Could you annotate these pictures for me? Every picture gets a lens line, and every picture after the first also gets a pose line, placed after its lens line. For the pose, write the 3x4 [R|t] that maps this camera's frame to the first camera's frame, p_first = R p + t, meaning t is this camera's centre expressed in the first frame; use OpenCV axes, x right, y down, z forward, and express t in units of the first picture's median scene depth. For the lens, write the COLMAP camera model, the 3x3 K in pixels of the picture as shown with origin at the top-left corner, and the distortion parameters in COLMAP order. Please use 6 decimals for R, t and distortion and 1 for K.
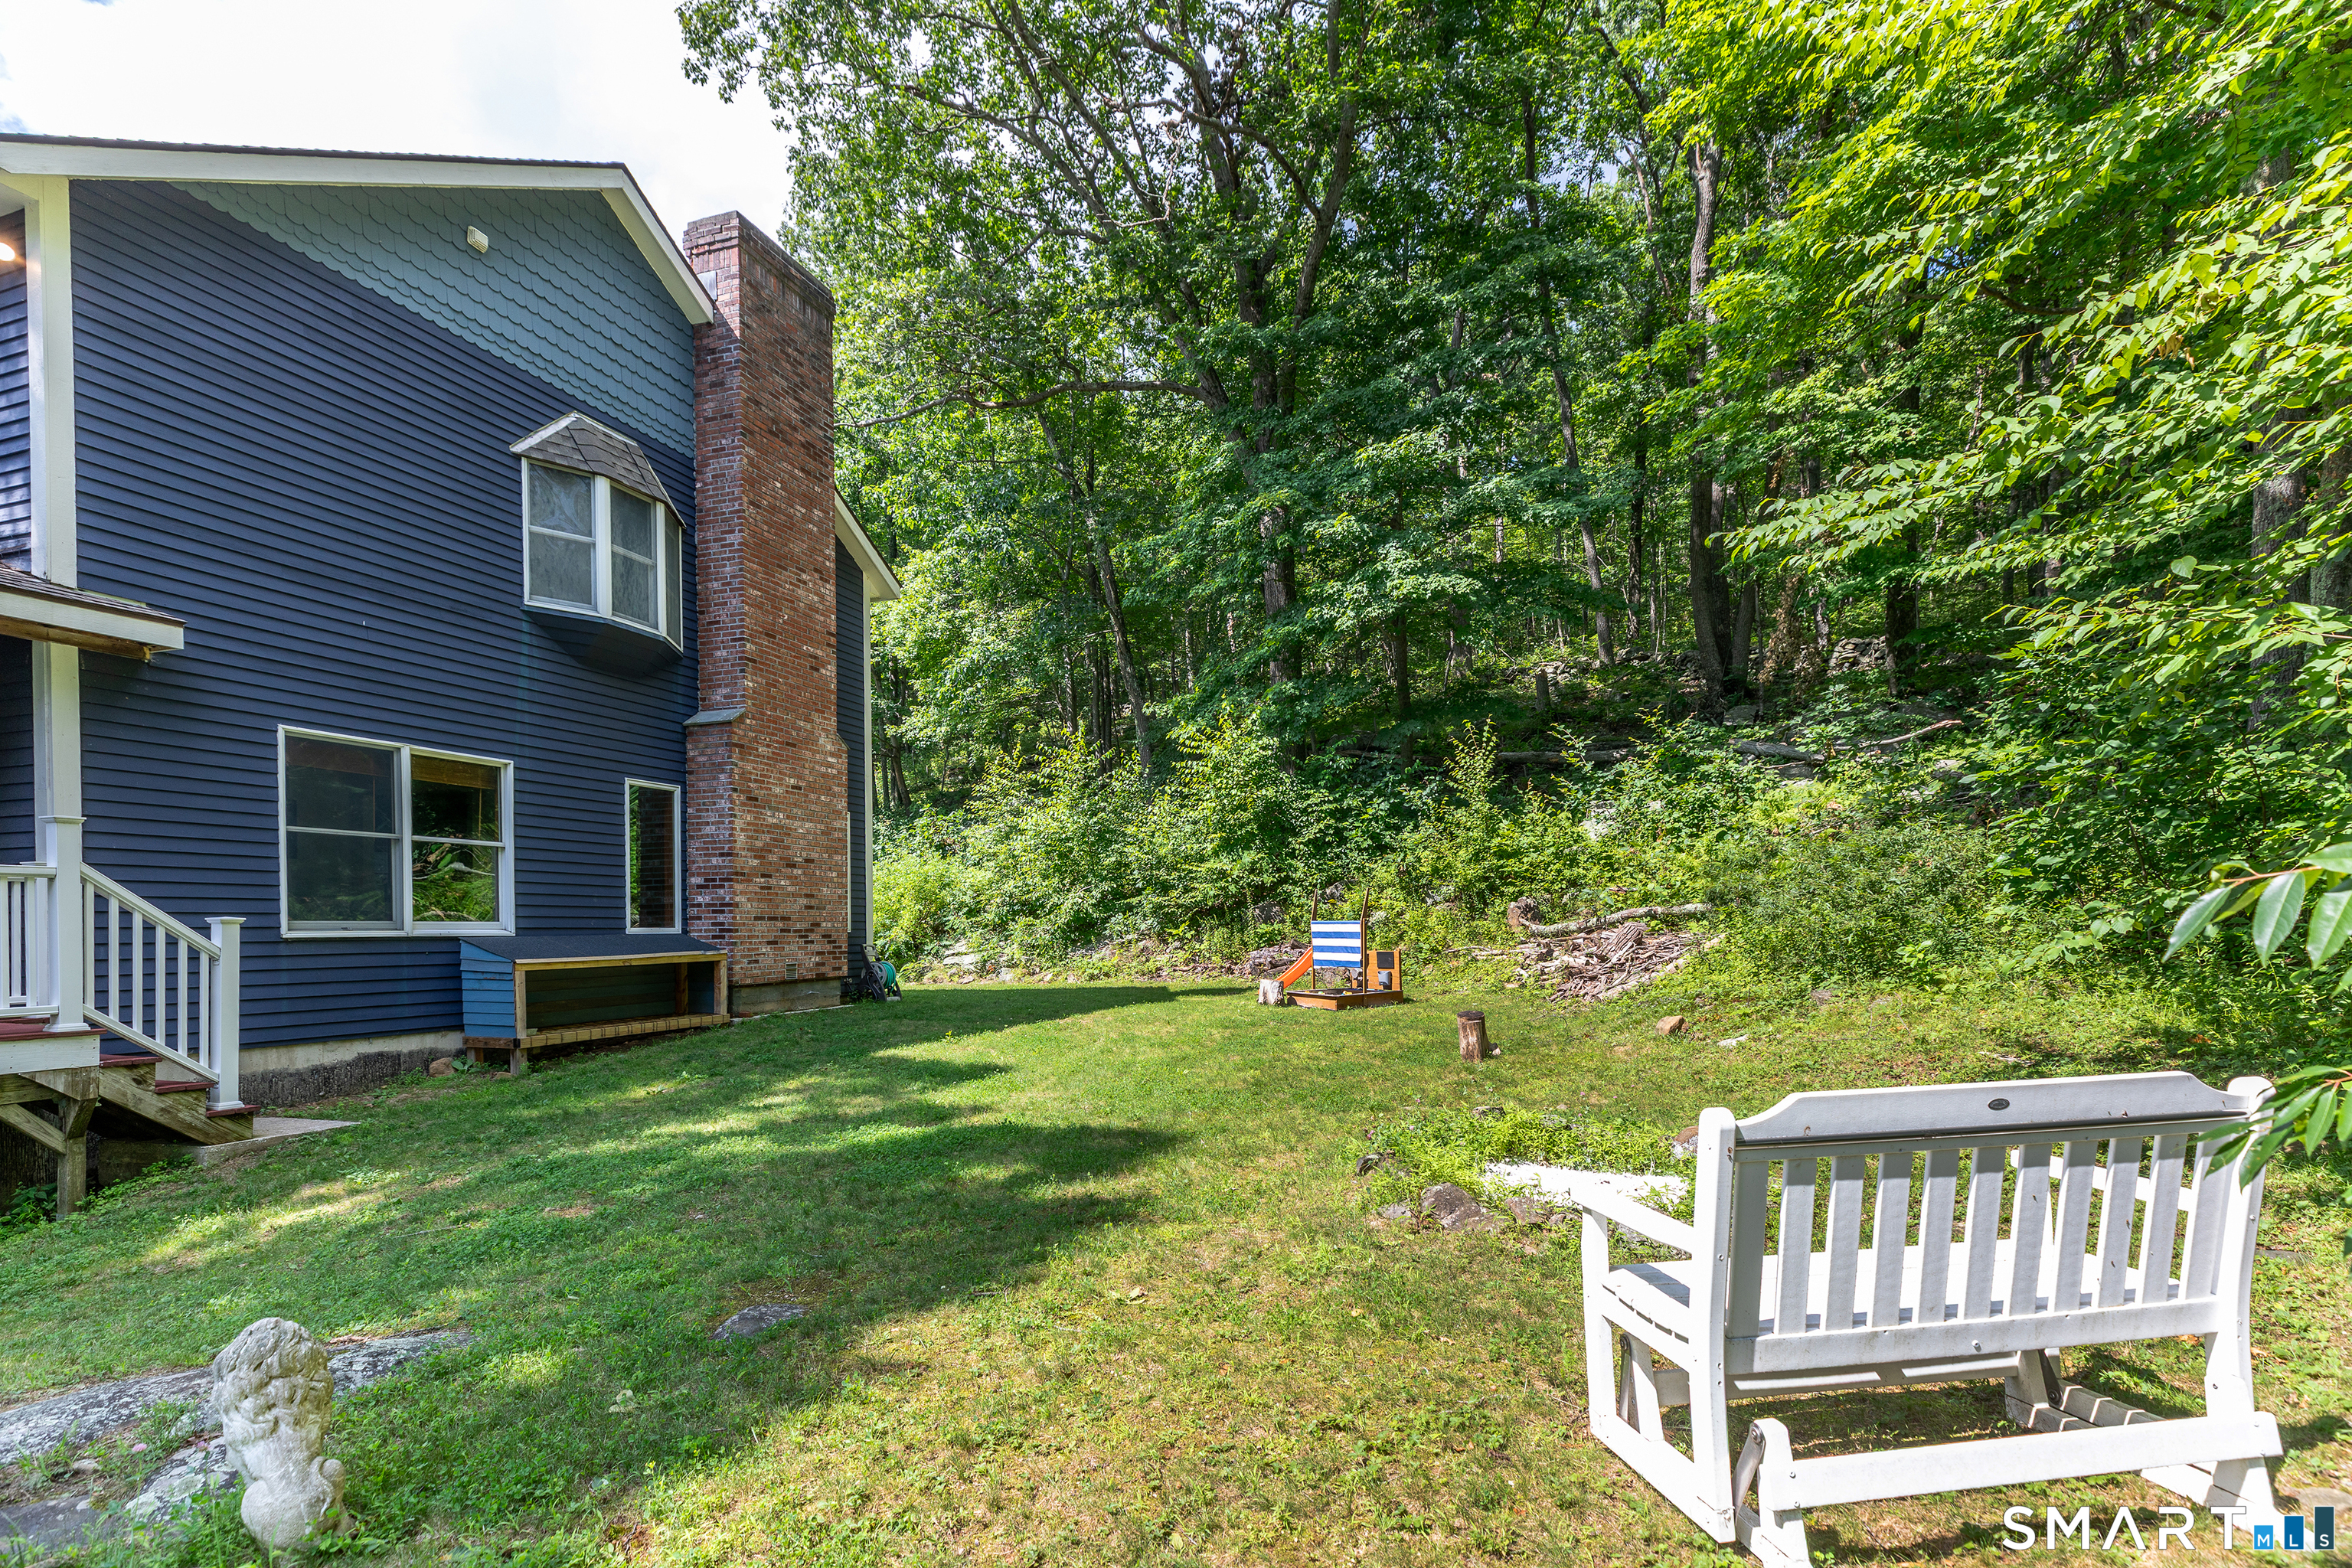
lens RADIAL K [[1098.4, 0, 1176.8], [0, 1098.4, 916.0], [0, 0, 1]] dist [0.001659, 0.000113]
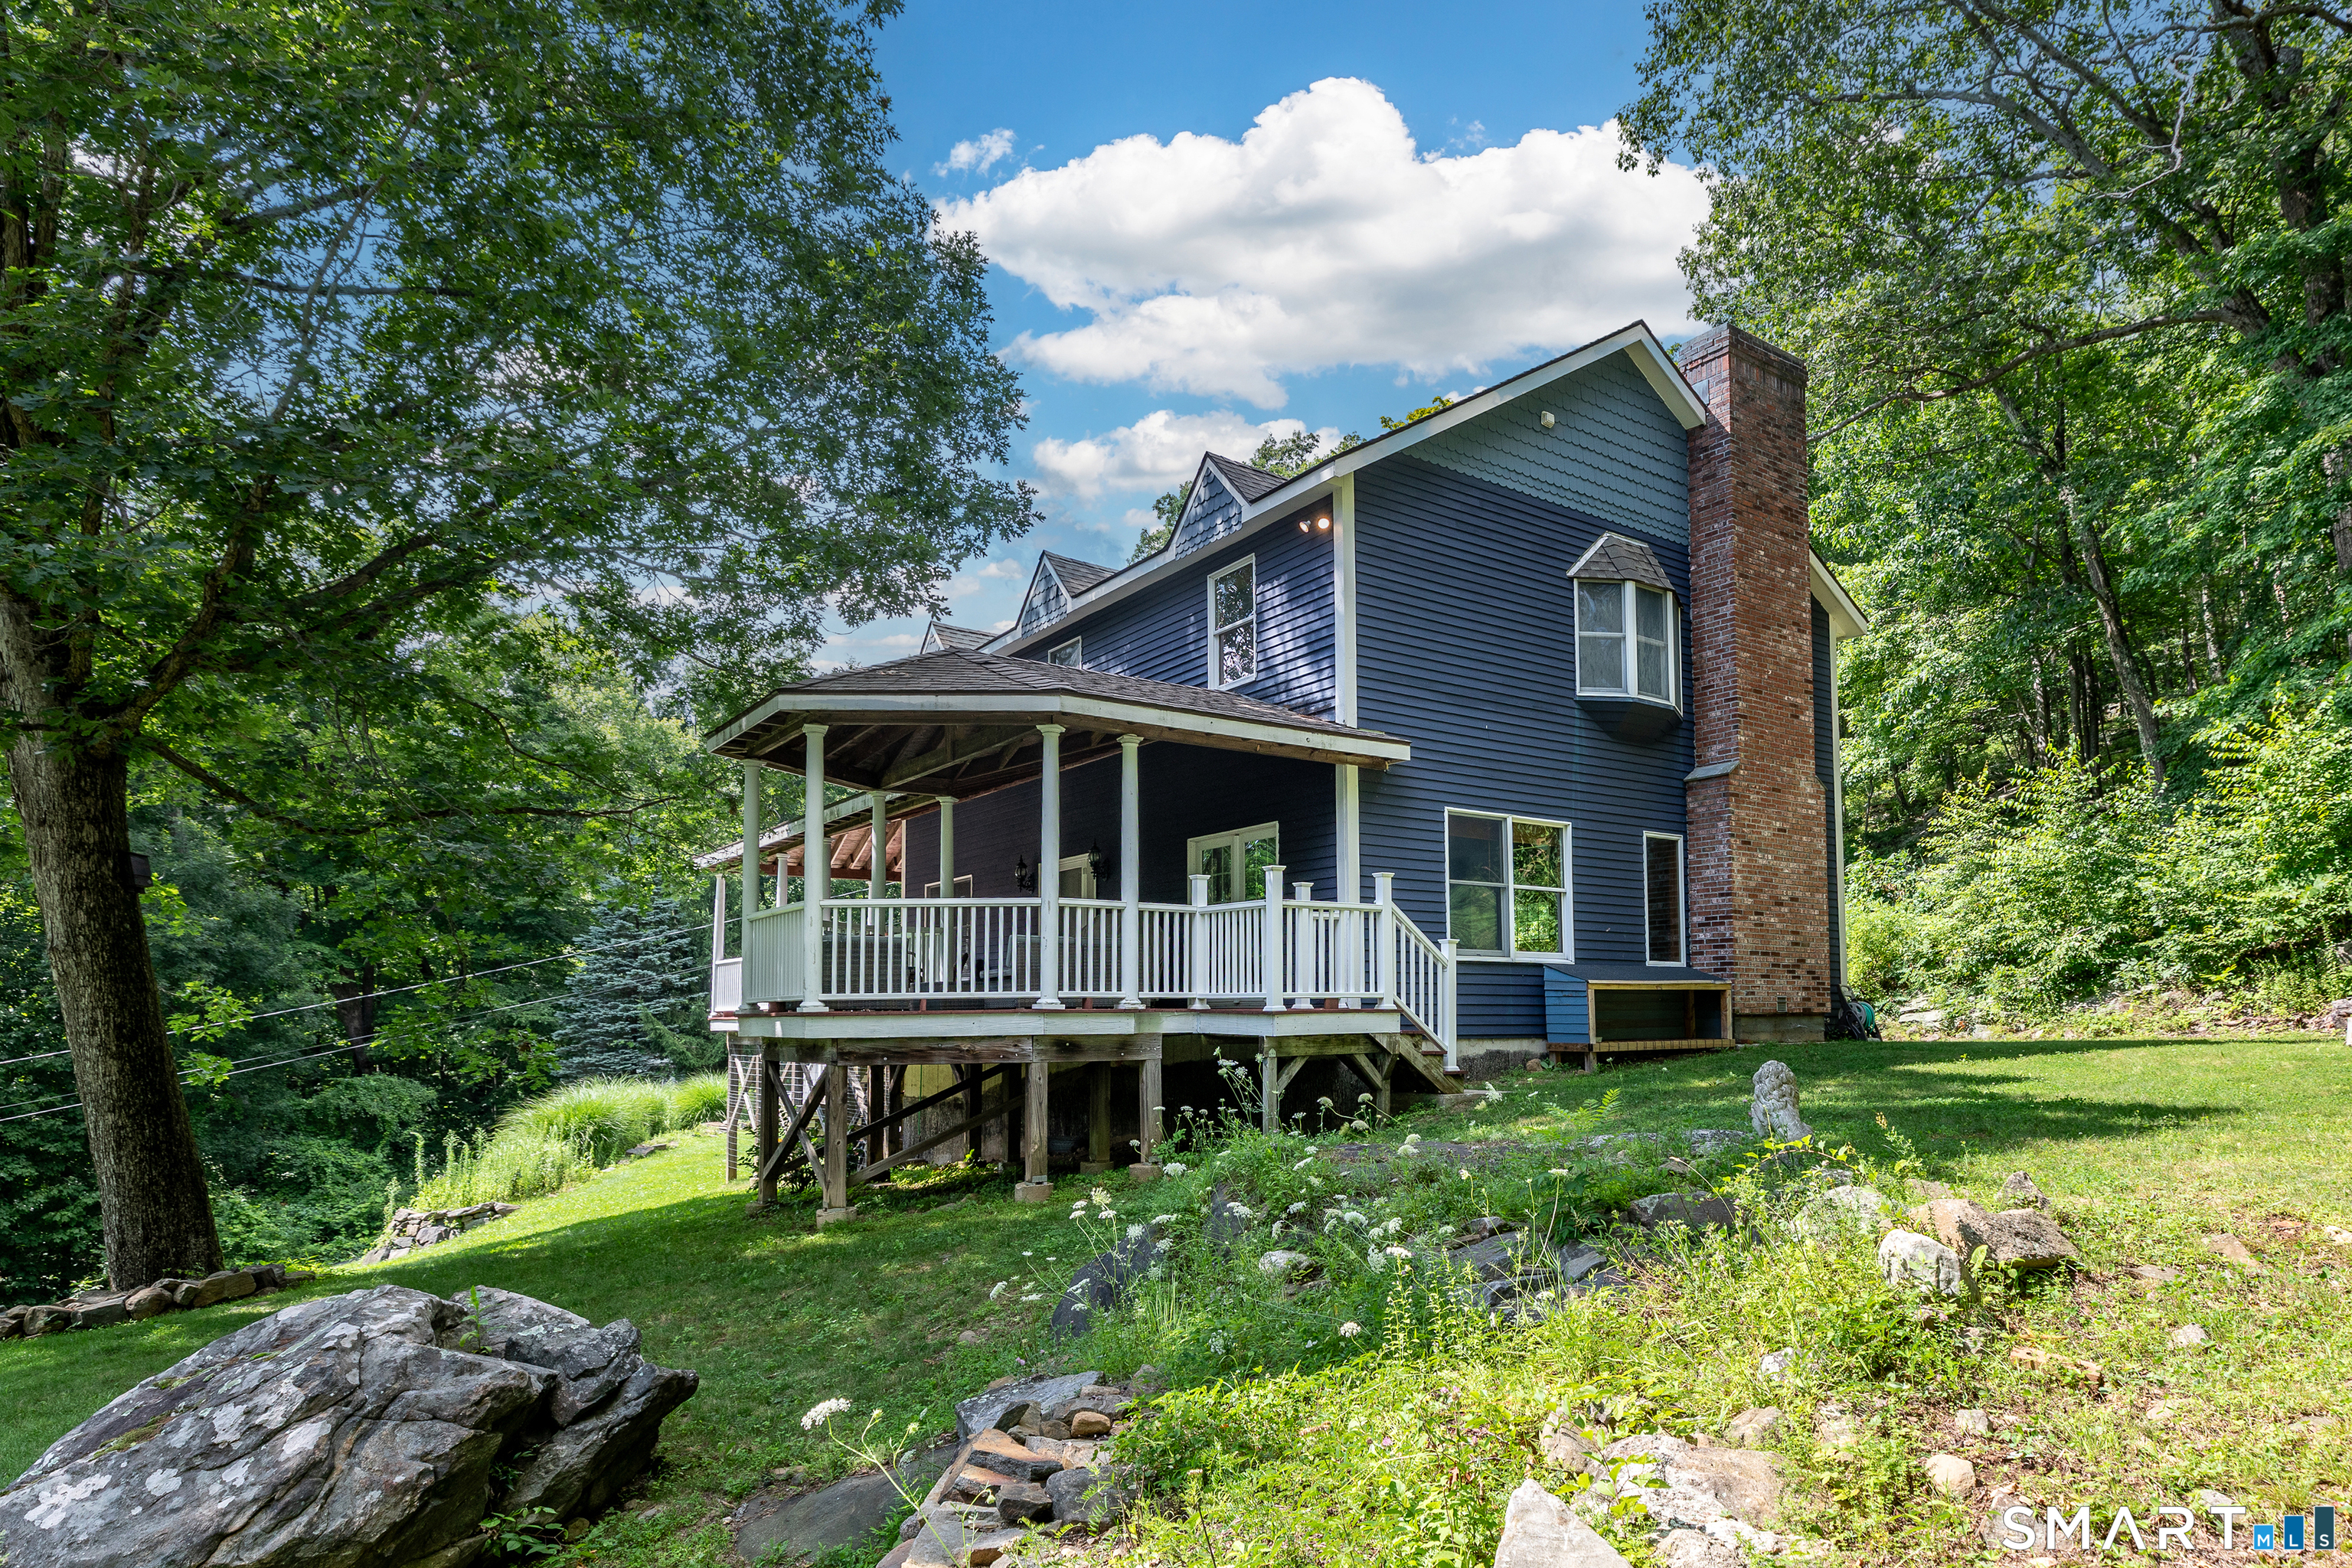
lens RADIAL K [[1540.1, 0, 1178.1], [0, 1540.1, 941.8], [0, 0, 1]] dist [0.018139, -0.003564]
pose [[0.840391, -0.036226, -0.540769, -0.033647], [0.004744, 0.998217, -0.059499, 0.071588], [0.541960, 0.047437, 0.839064, -0.524115]]
